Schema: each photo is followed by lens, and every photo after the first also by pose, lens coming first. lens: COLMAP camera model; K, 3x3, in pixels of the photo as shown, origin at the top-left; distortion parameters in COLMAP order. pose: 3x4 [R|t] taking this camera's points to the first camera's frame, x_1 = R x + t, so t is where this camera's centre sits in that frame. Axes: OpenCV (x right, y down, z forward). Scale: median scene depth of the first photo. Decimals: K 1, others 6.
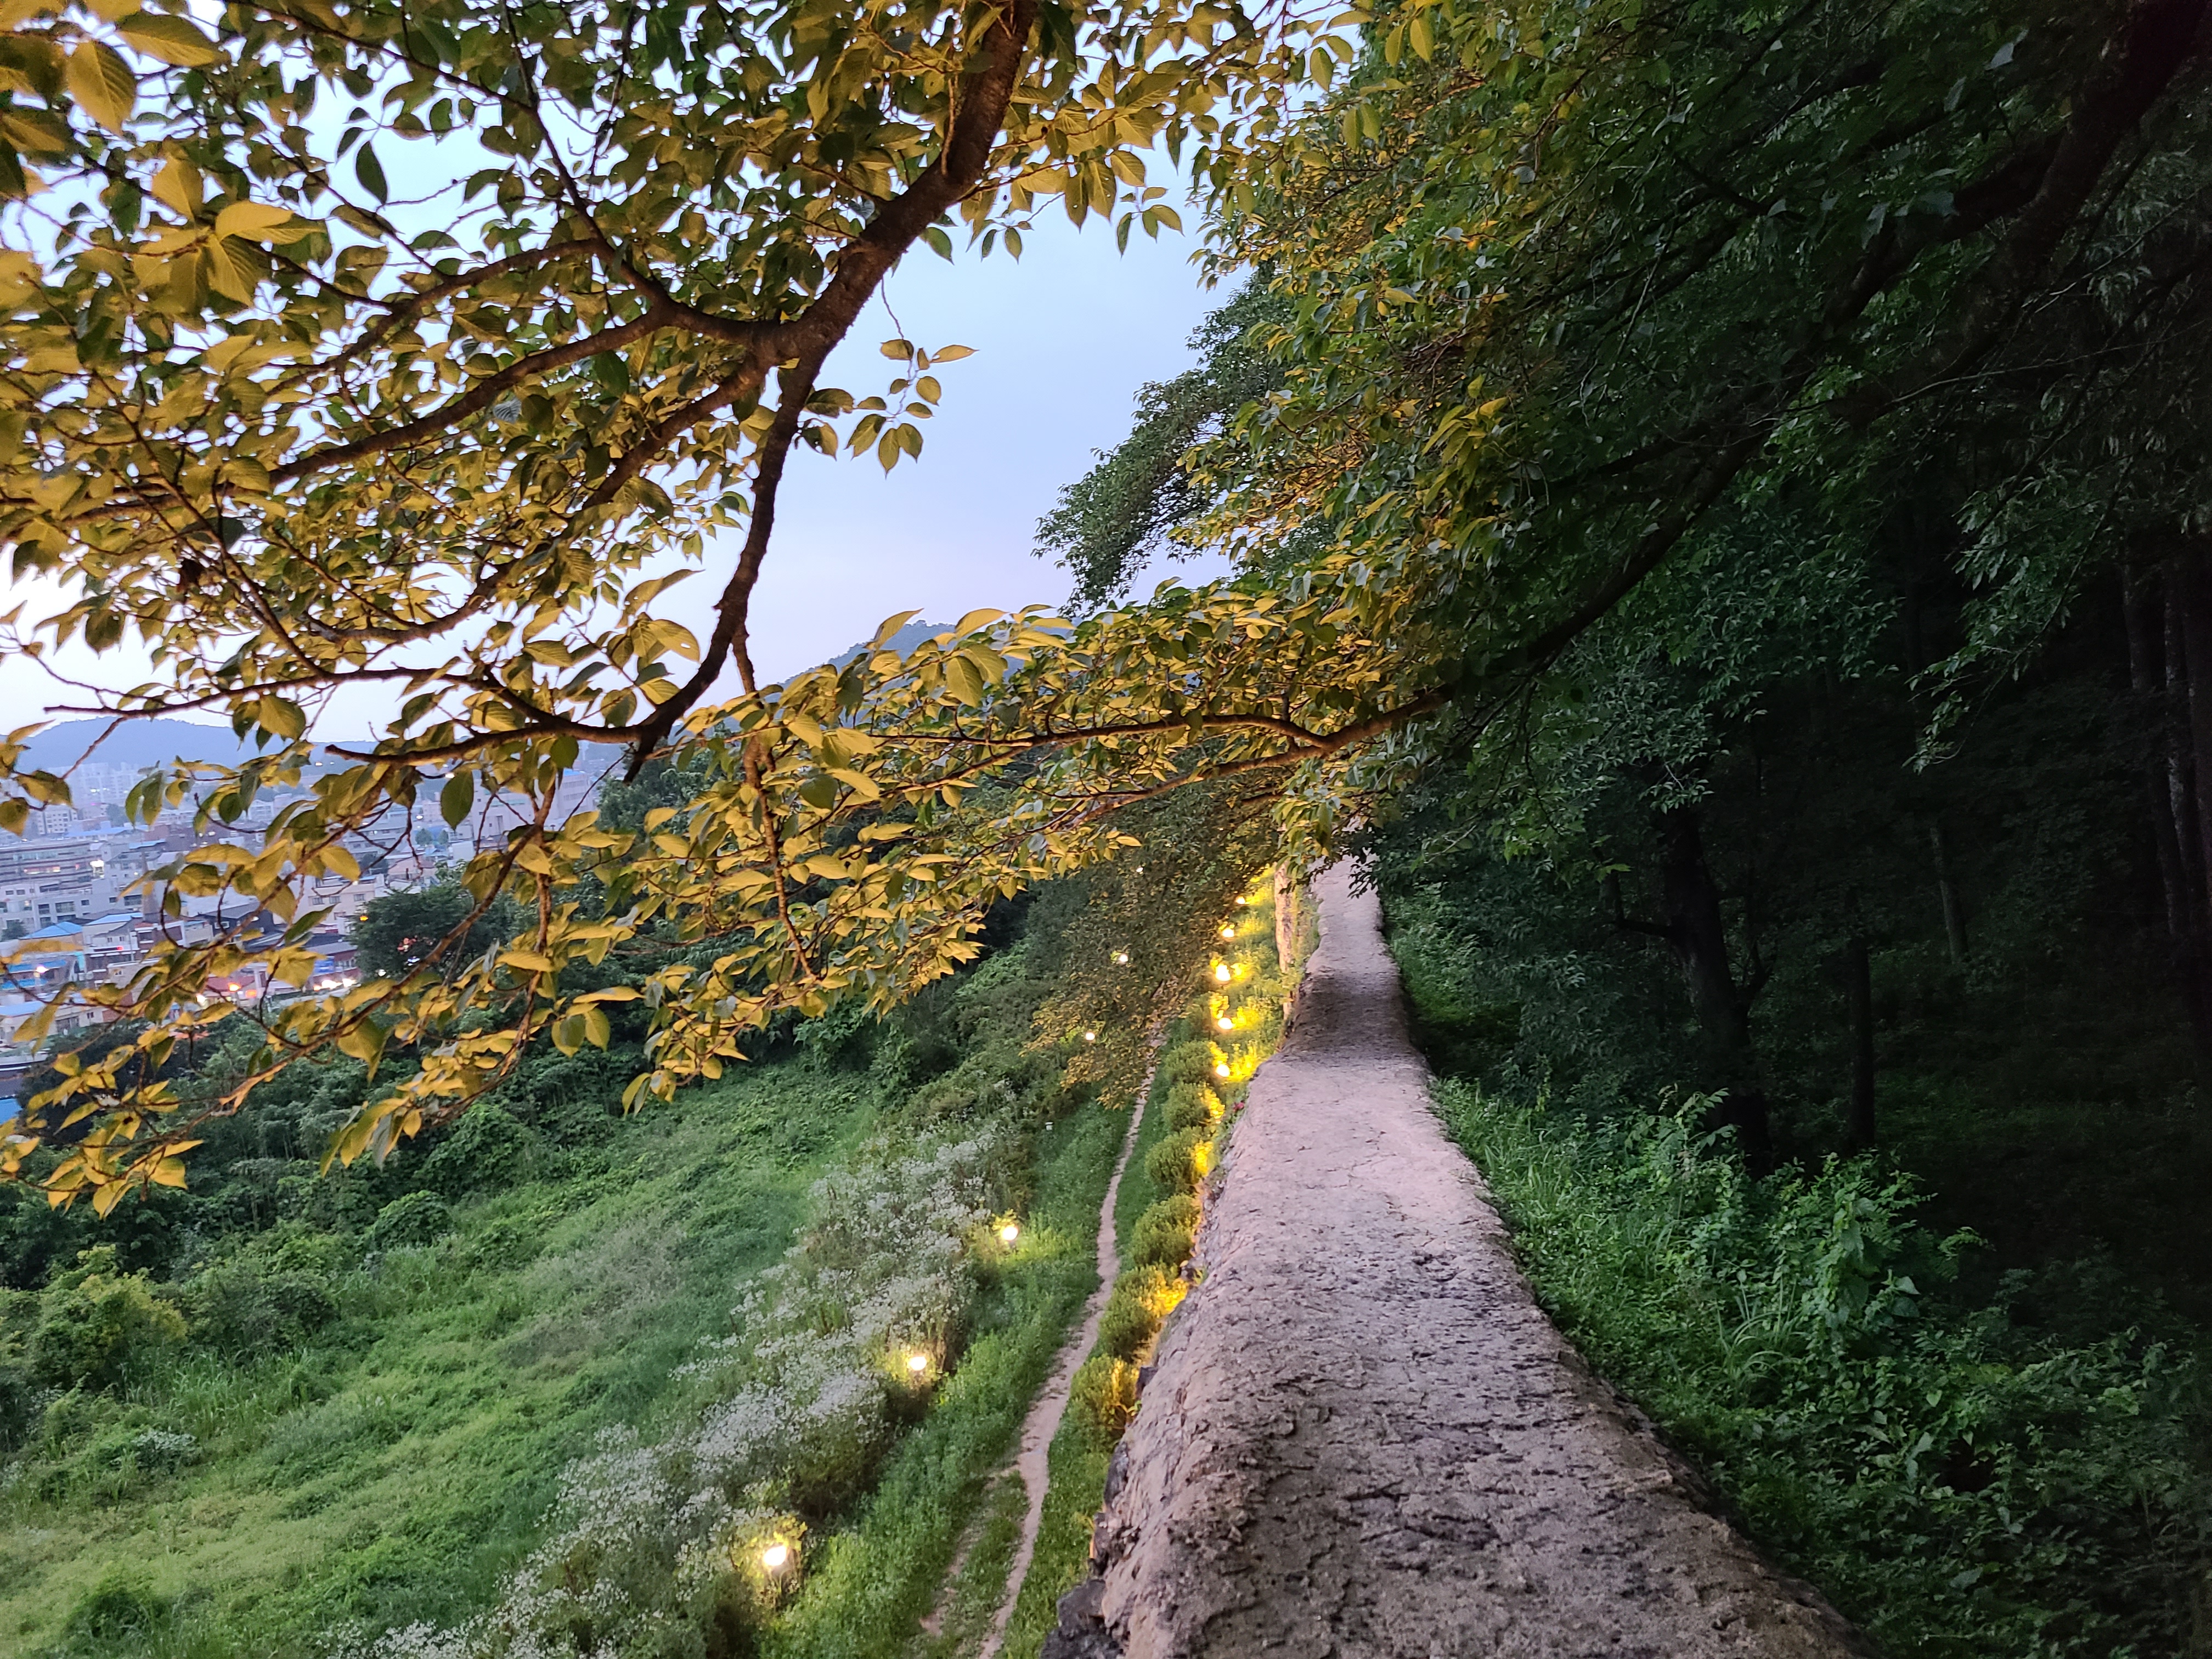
lens RADIAL K [[1673.0, 0, 1110.8], [0, 1673.0, 825.7], [0, 0, 1]] dist [0.008021, 0.000665]
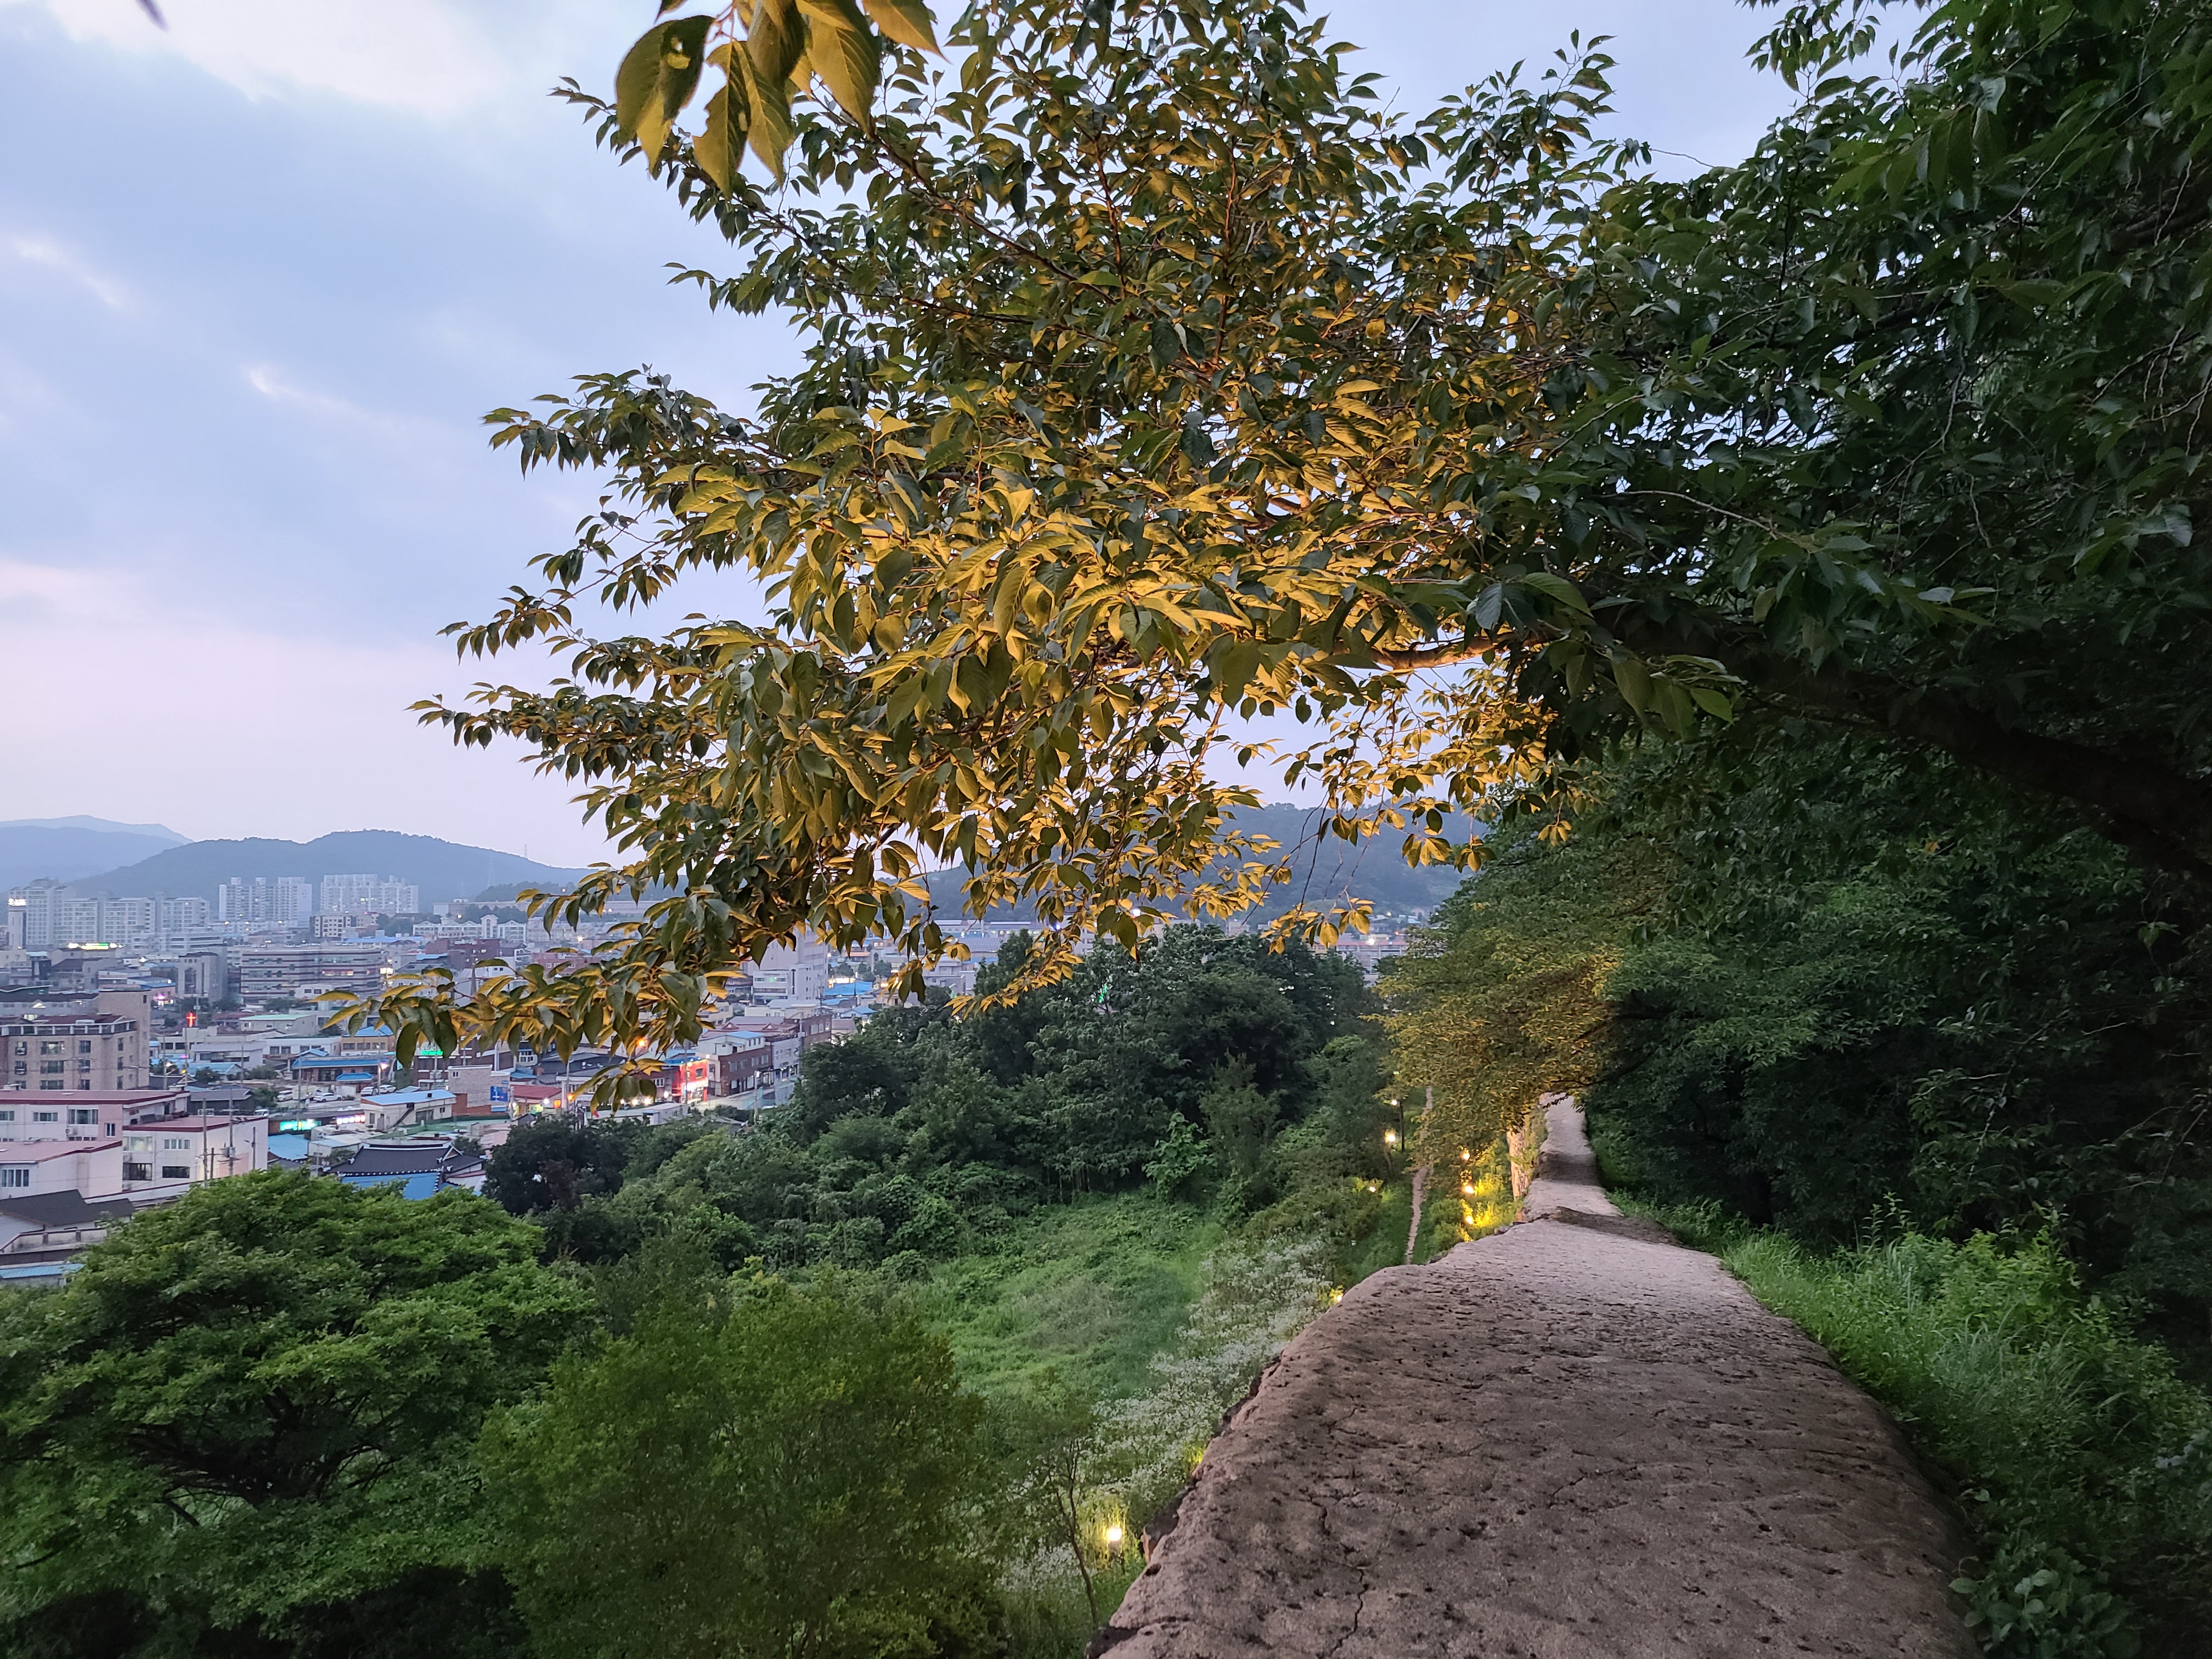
lens RADIAL K [[1673.0, 0, 1097.8], [0, 1673.0, 838.1], [0, 0, 1]] dist [0.008021, 0.000665]
pose [[0.988834, 0.071066, -0.130988, -0.085021], [-0.083274, 0.992435, -0.090209, -0.026056], [0.123586, 0.100110, 0.987271, -0.515063]]
